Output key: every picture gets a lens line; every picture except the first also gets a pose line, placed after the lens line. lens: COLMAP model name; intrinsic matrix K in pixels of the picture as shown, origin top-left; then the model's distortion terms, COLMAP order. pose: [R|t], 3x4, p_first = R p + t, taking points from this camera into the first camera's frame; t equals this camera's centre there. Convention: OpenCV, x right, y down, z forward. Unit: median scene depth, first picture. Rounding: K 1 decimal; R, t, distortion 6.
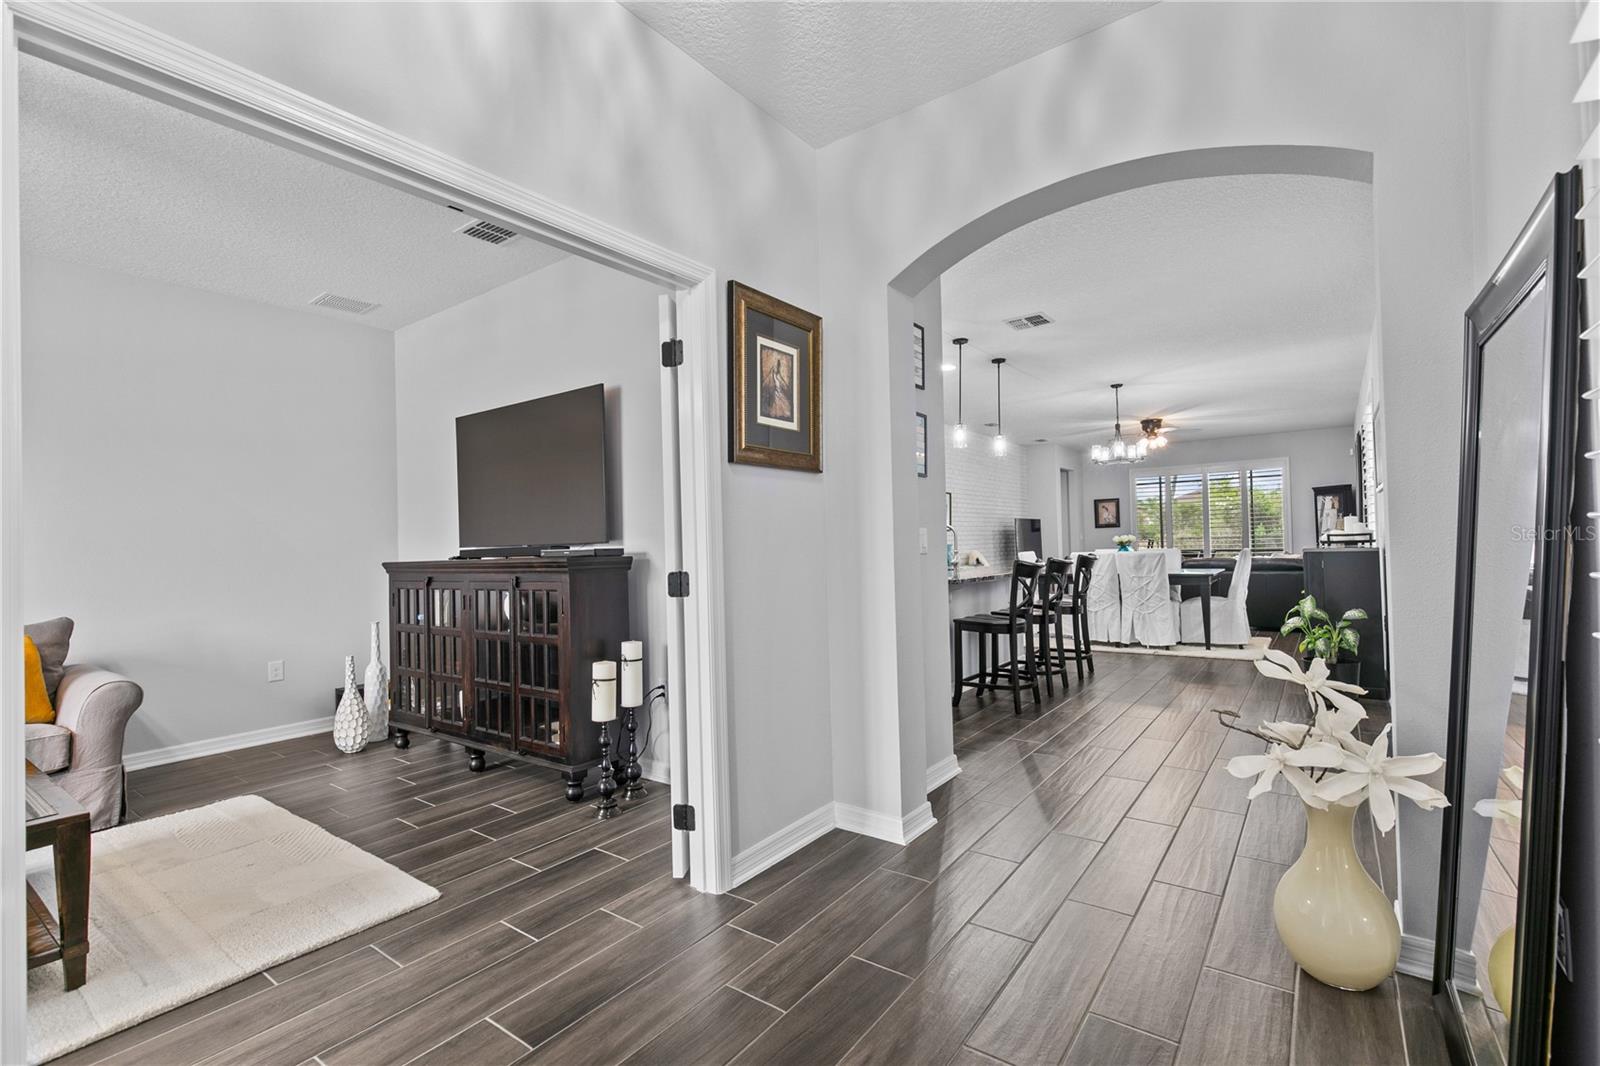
lens RADIAL K [[709.2, 0, 806.2], [0, 709.2, 529.9], [0, 0, 1]] dist [0.002271, 0.000476]
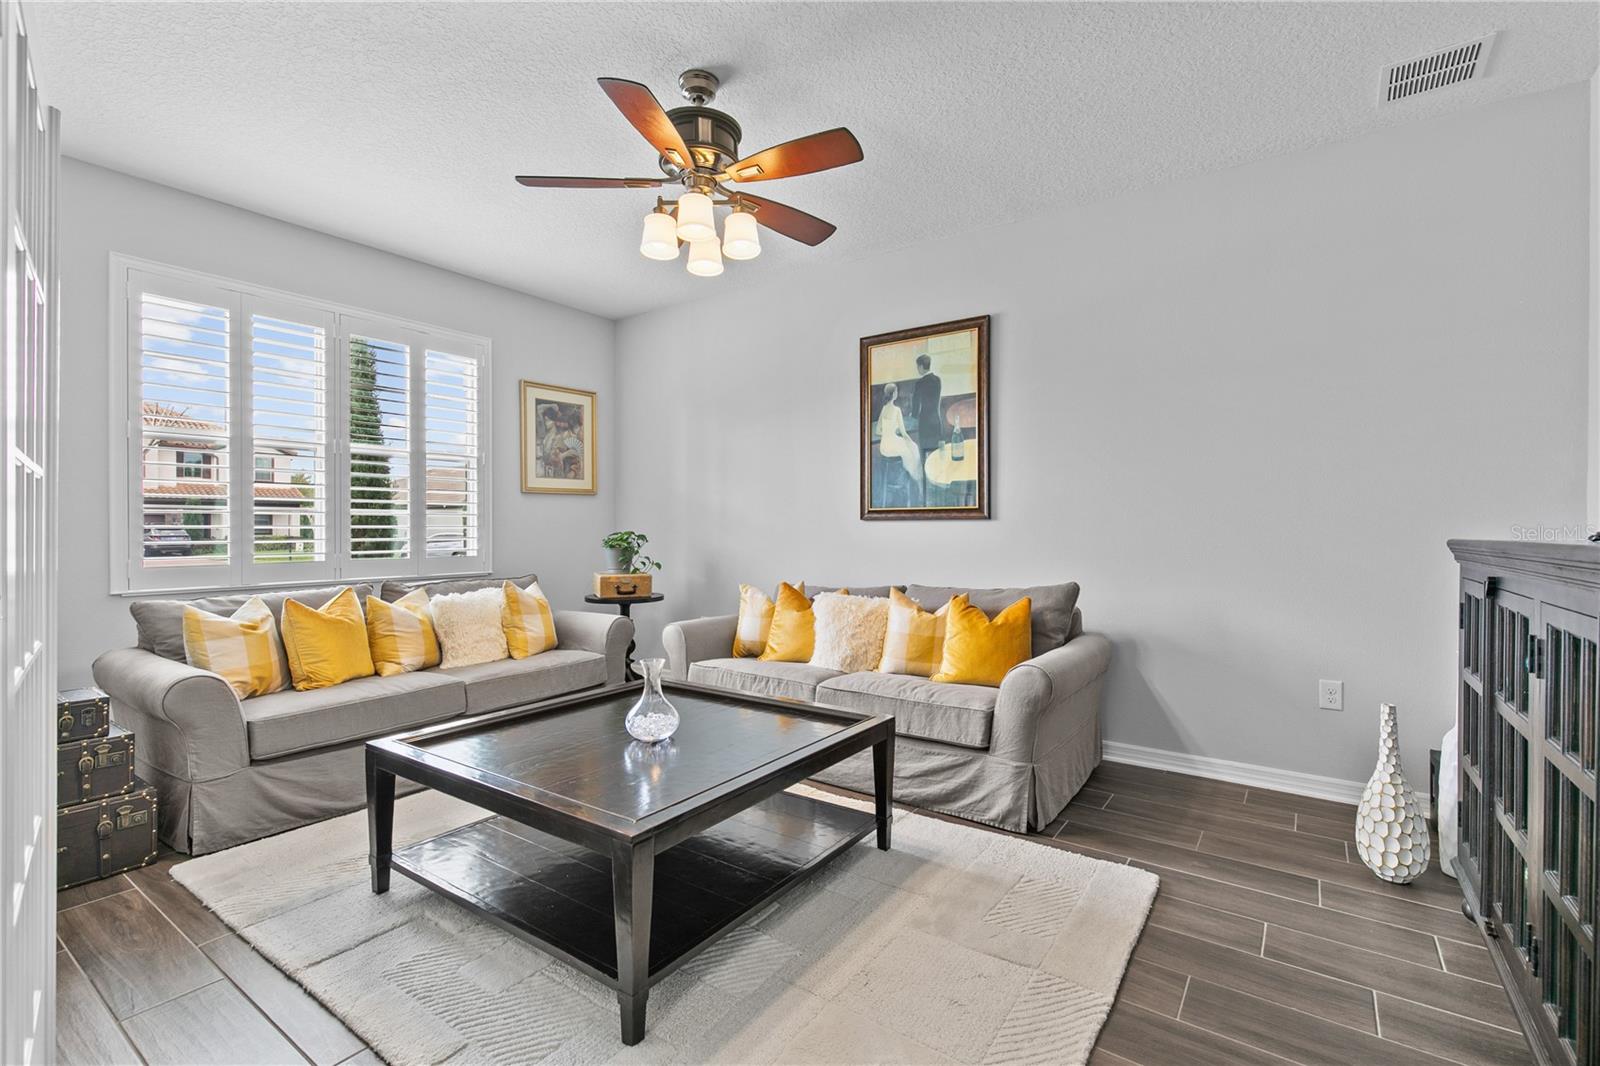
lens RADIAL K [[709.2, 0, 806.2], [0, 709.2, 529.9], [0, 0, 1]] dist [0.002271, 0.000476]
pose [[0.026061, 0.029863, -0.999214, -0.125451], [0.014114, 0.999443, 0.030238, 0.020898], [0.999561, -0.014891, 0.025625, 0.648722]]
